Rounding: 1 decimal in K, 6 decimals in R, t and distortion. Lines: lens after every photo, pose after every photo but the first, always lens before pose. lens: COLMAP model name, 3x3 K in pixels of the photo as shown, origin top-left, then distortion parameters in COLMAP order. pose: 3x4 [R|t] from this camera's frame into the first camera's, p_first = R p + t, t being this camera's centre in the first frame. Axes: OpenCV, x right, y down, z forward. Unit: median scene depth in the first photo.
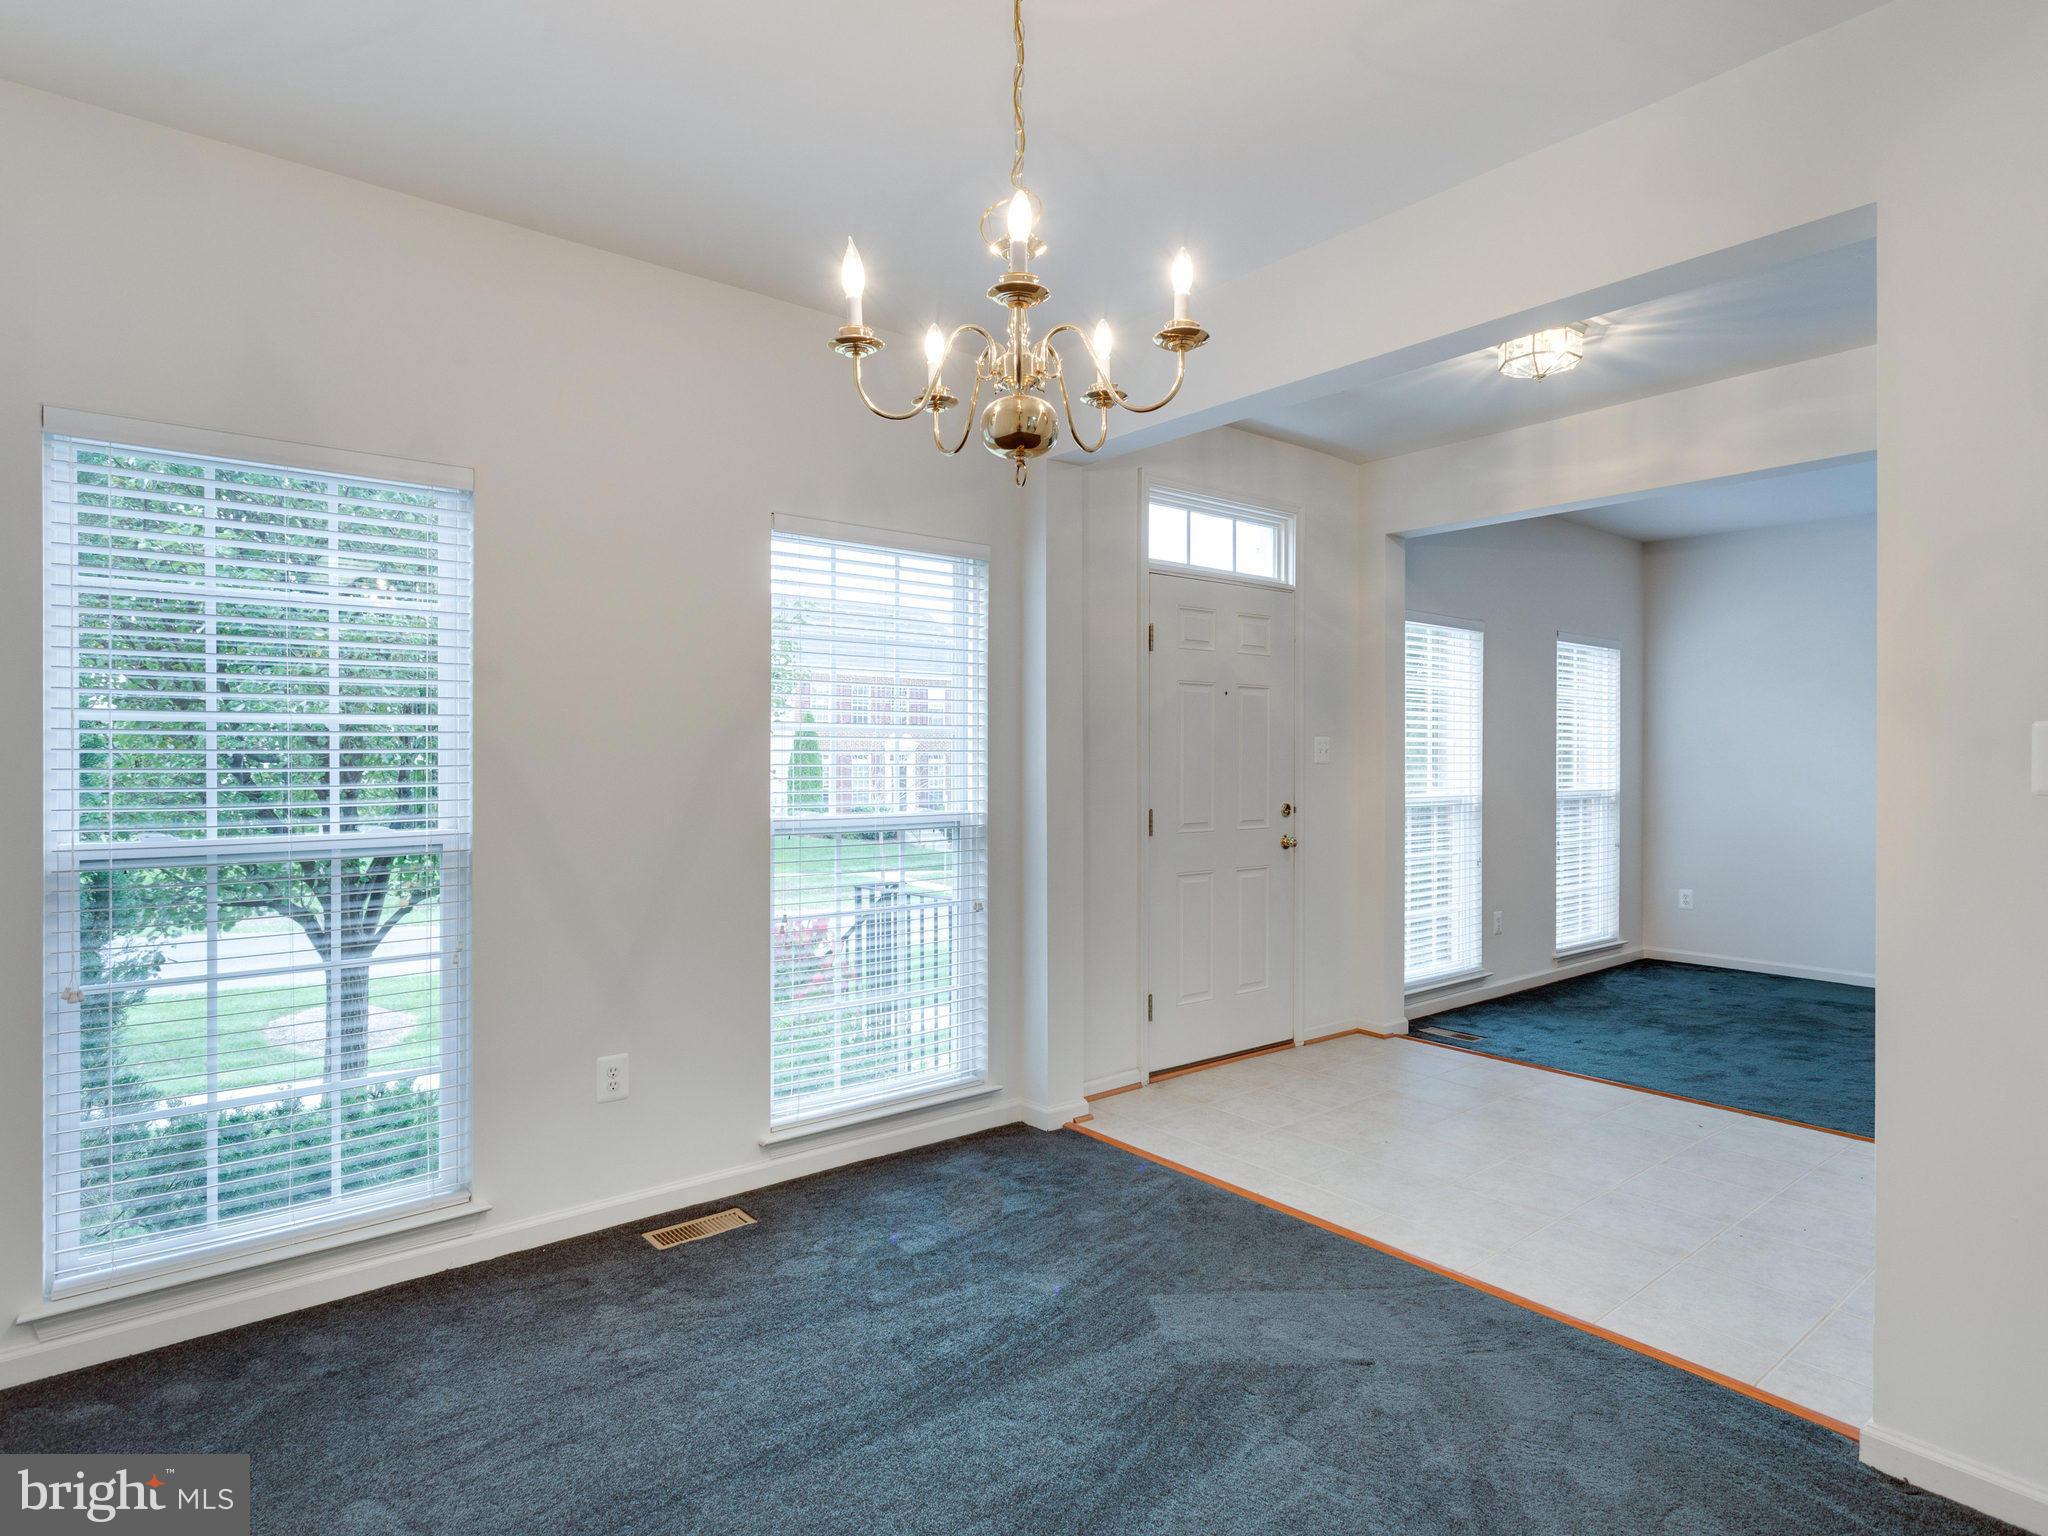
lens RADIAL K [[1118.5, 0, 1009.3], [0, 1118.5, 762.0], [0, 0, 1]] dist [0.001693, 0.001646]
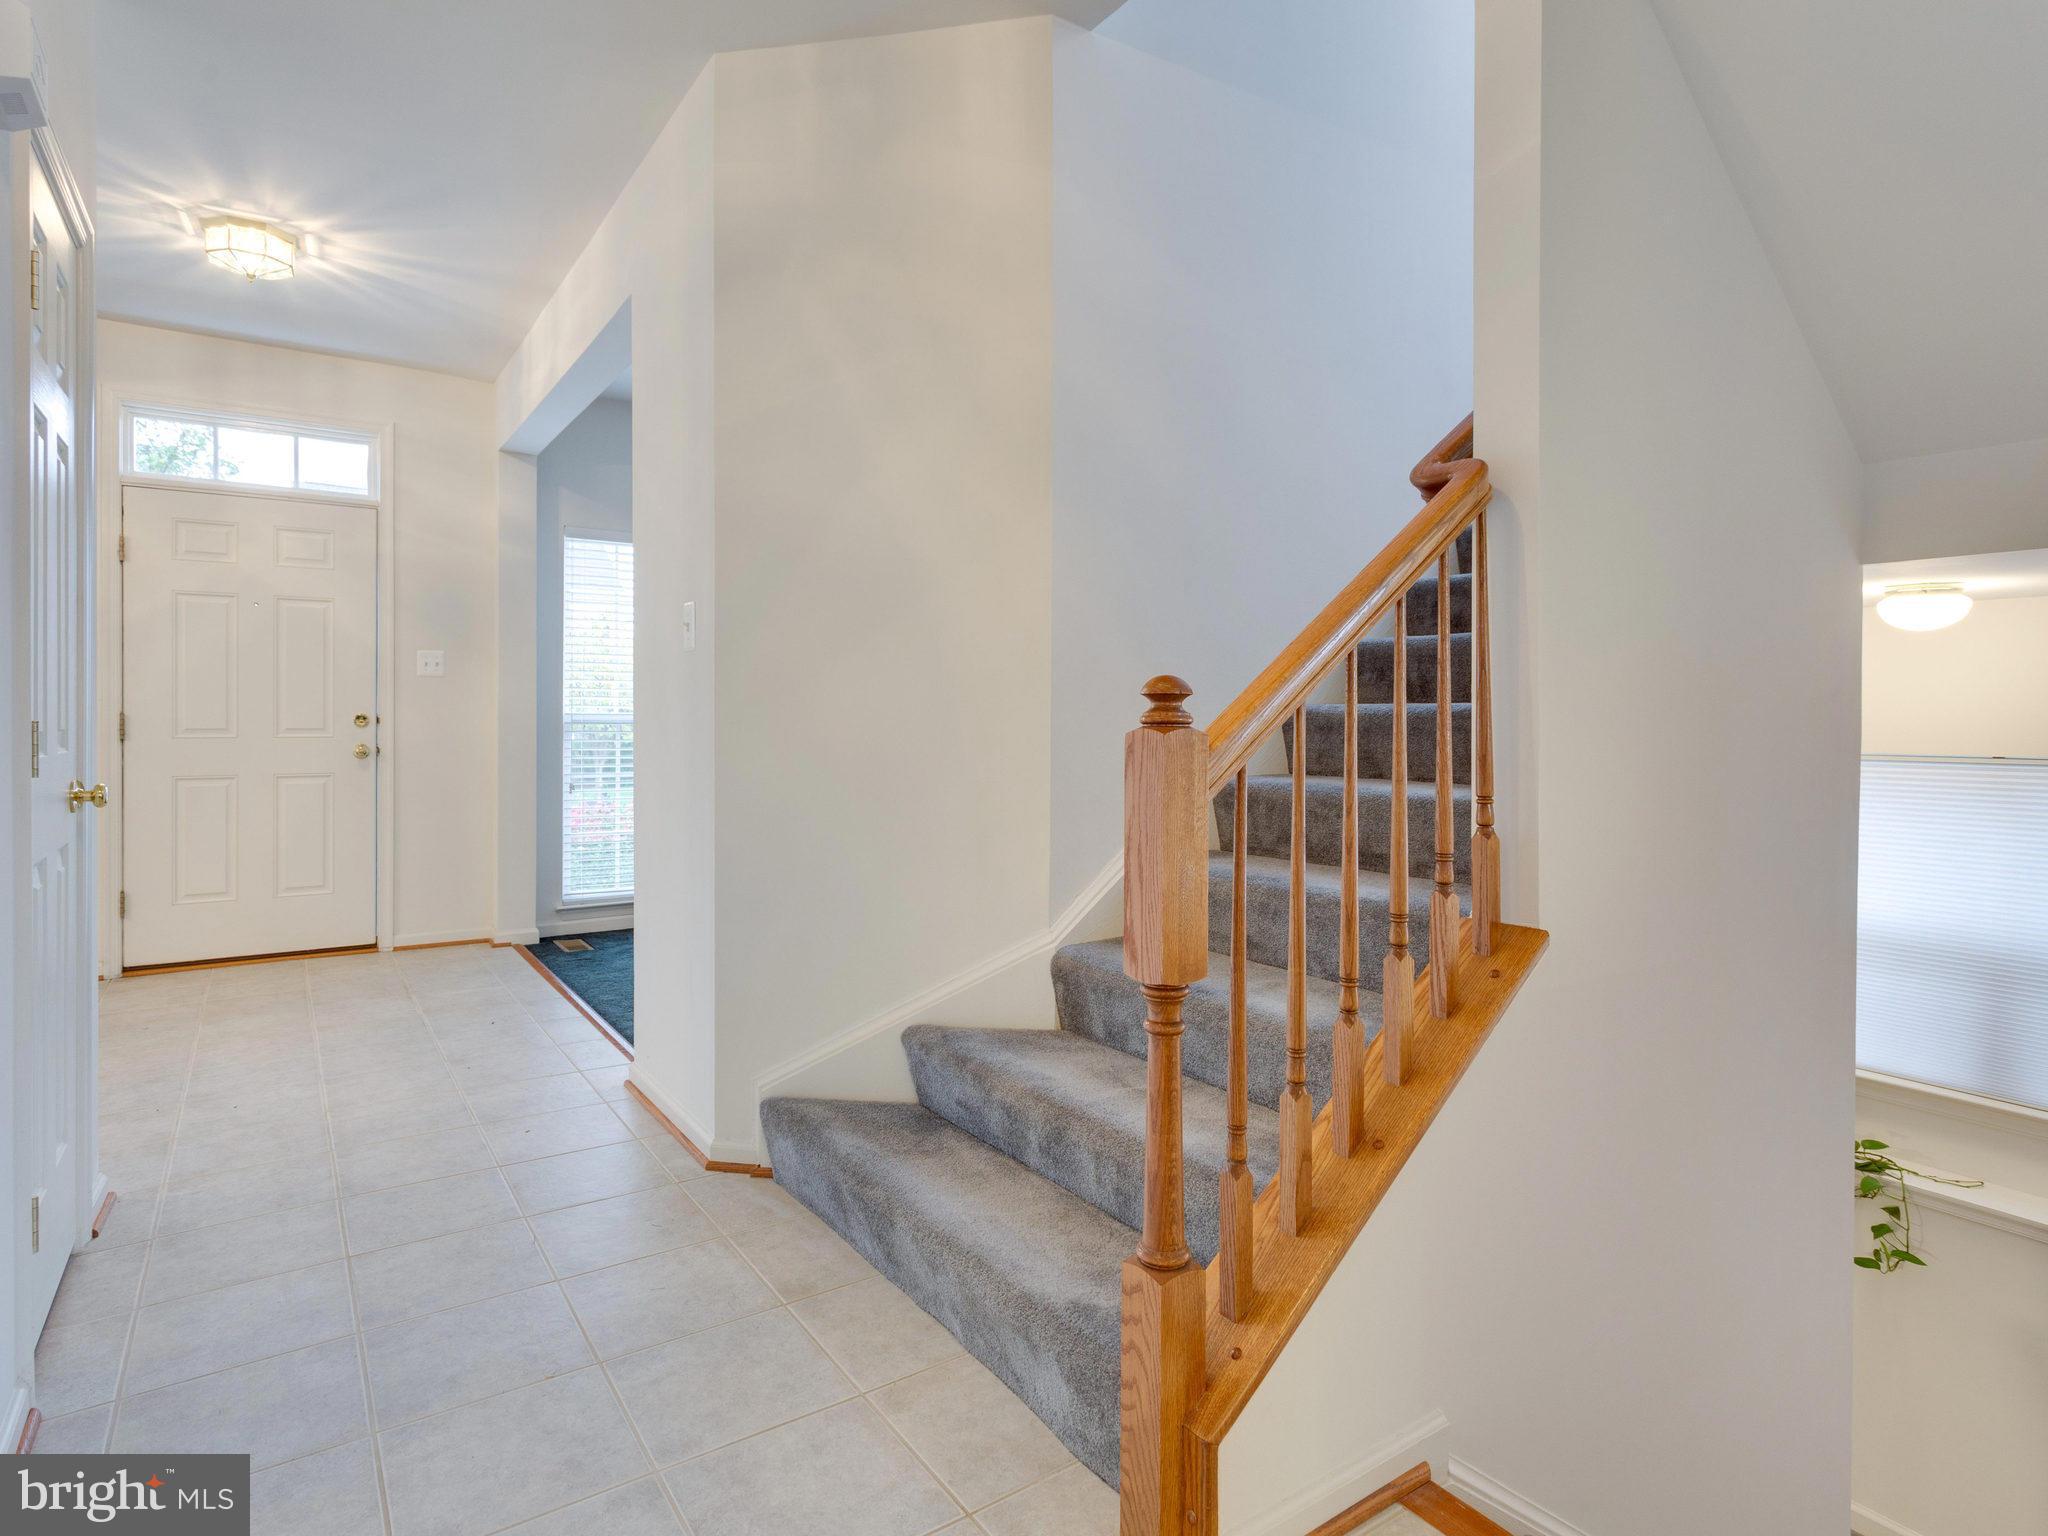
lens RADIAL K [[1091.7, 0, 1021.2], [0, 1091.7, 729.1], [0, 0, 1]] dist [0.001133, 0.000765]
pose [[0.997356, 0.002992, -0.072603, 0.891378], [-0.002494, 0.999973, 0.006948, 0.041252], [0.072622, -0.006749, 0.997337, 0.044345]]
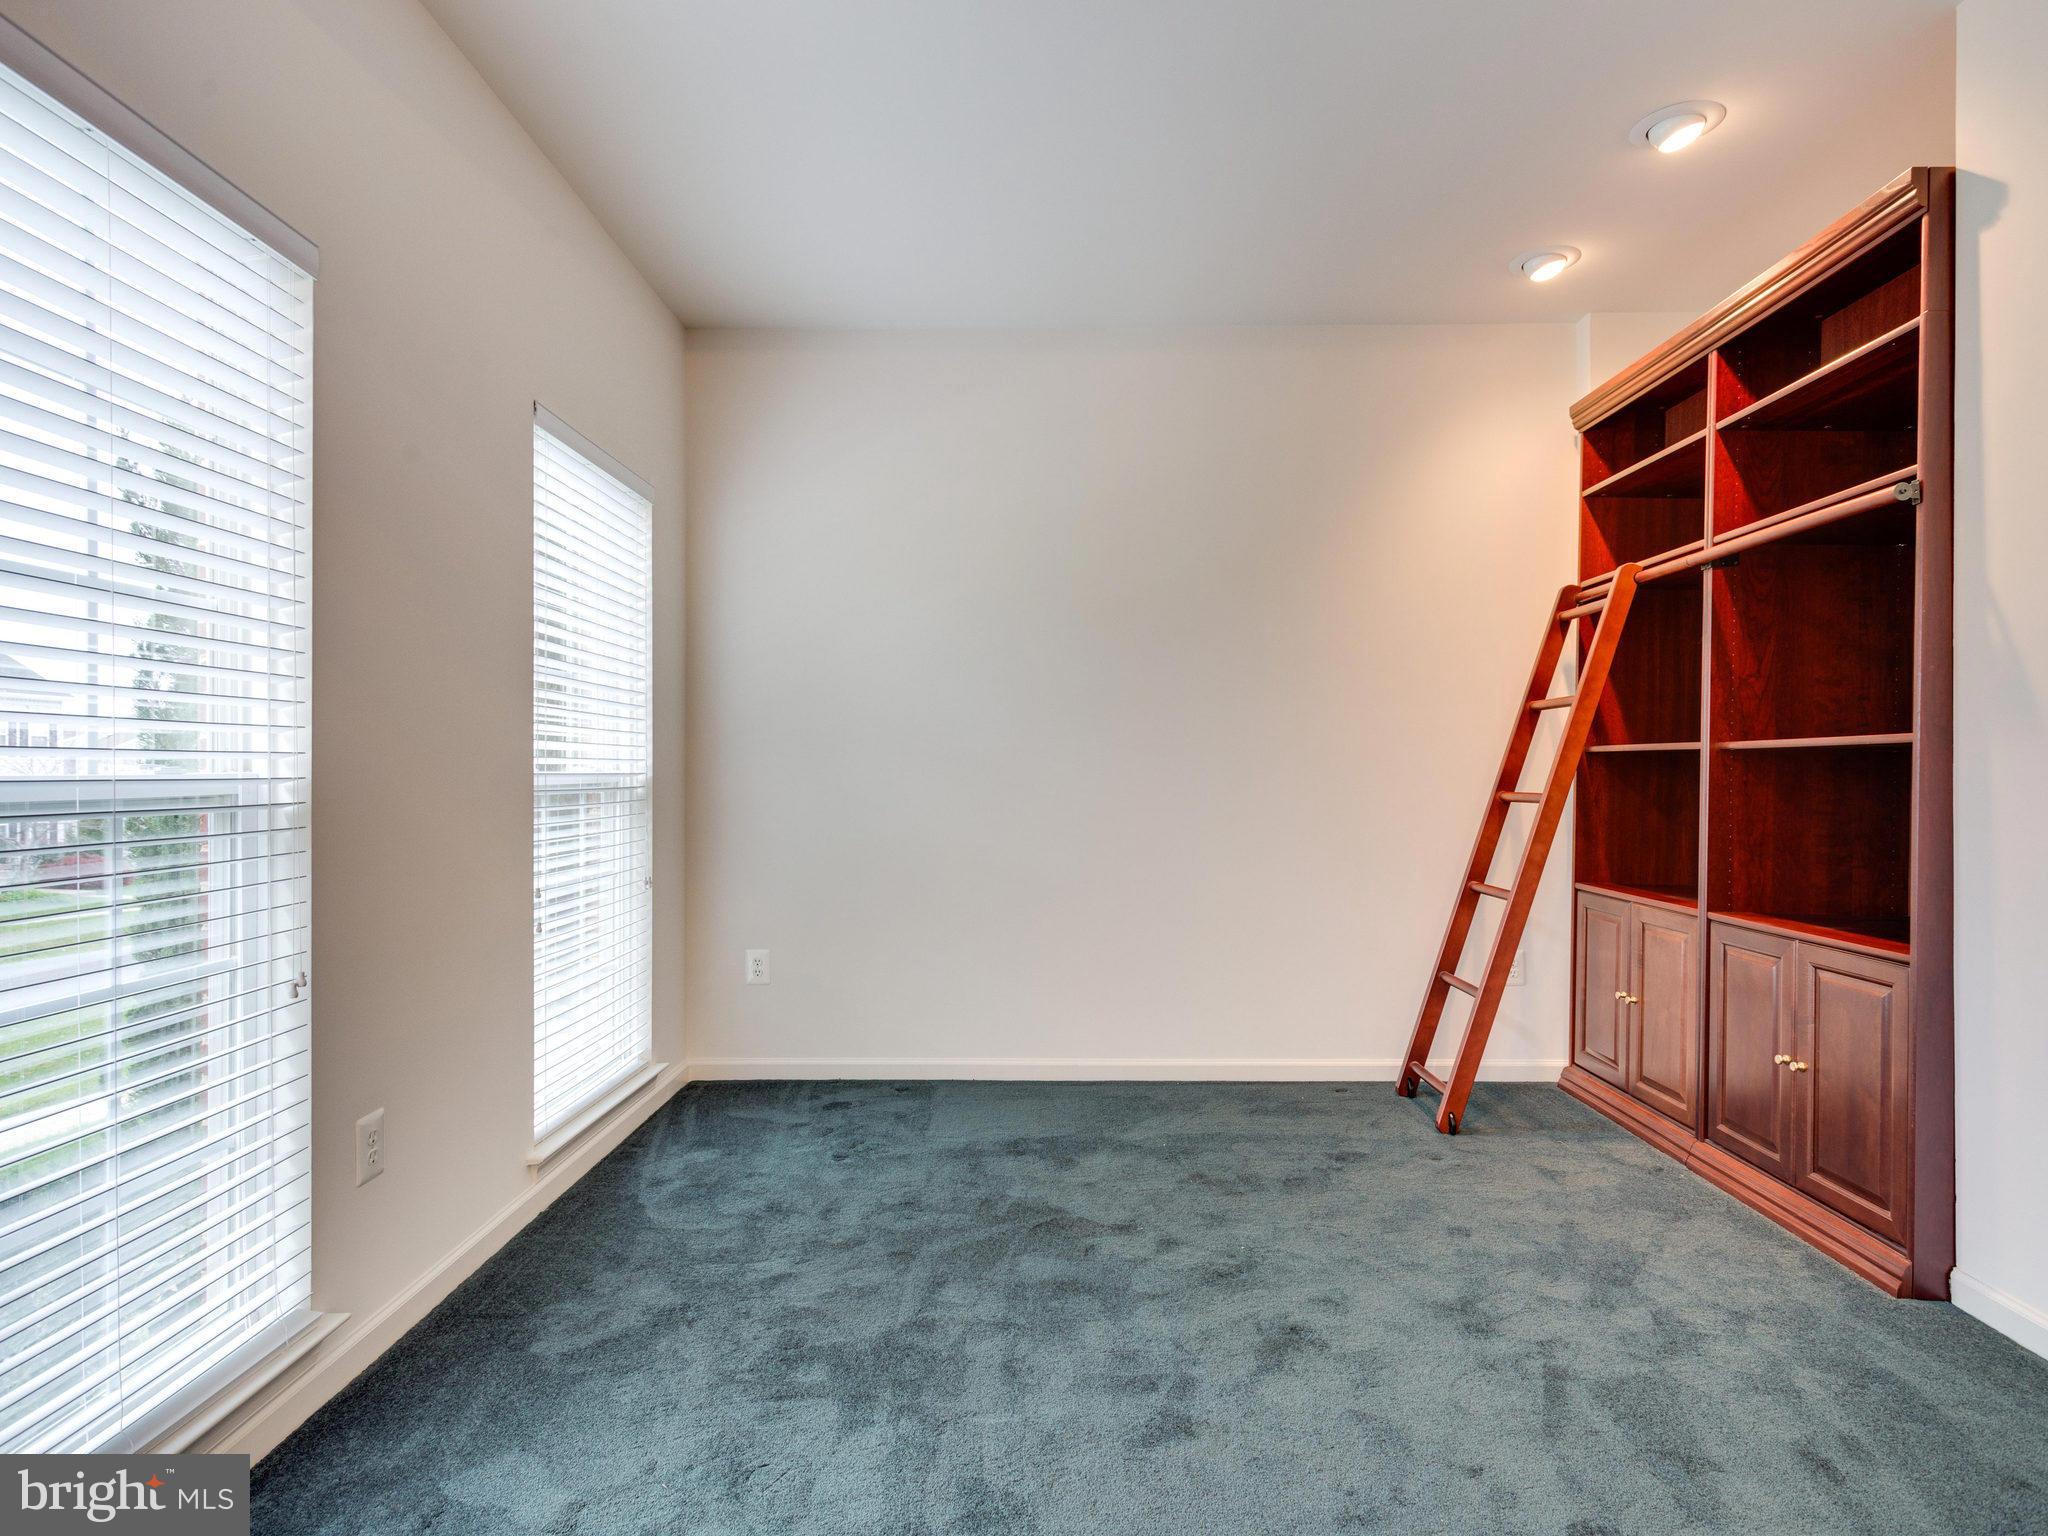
lens RADIAL K [[1108.7, 0, 1024.0], [0, 1108.7, 768.0], [0, 0, 1]] dist [0.002260, 0.000835]
pose [[0.634911, -0.004063, 0.772574, 0.352934], [0.006138, 0.999981, 0.000215, 0.032327], [-0.772561, 0.004606, 0.634924, 0.735670]]
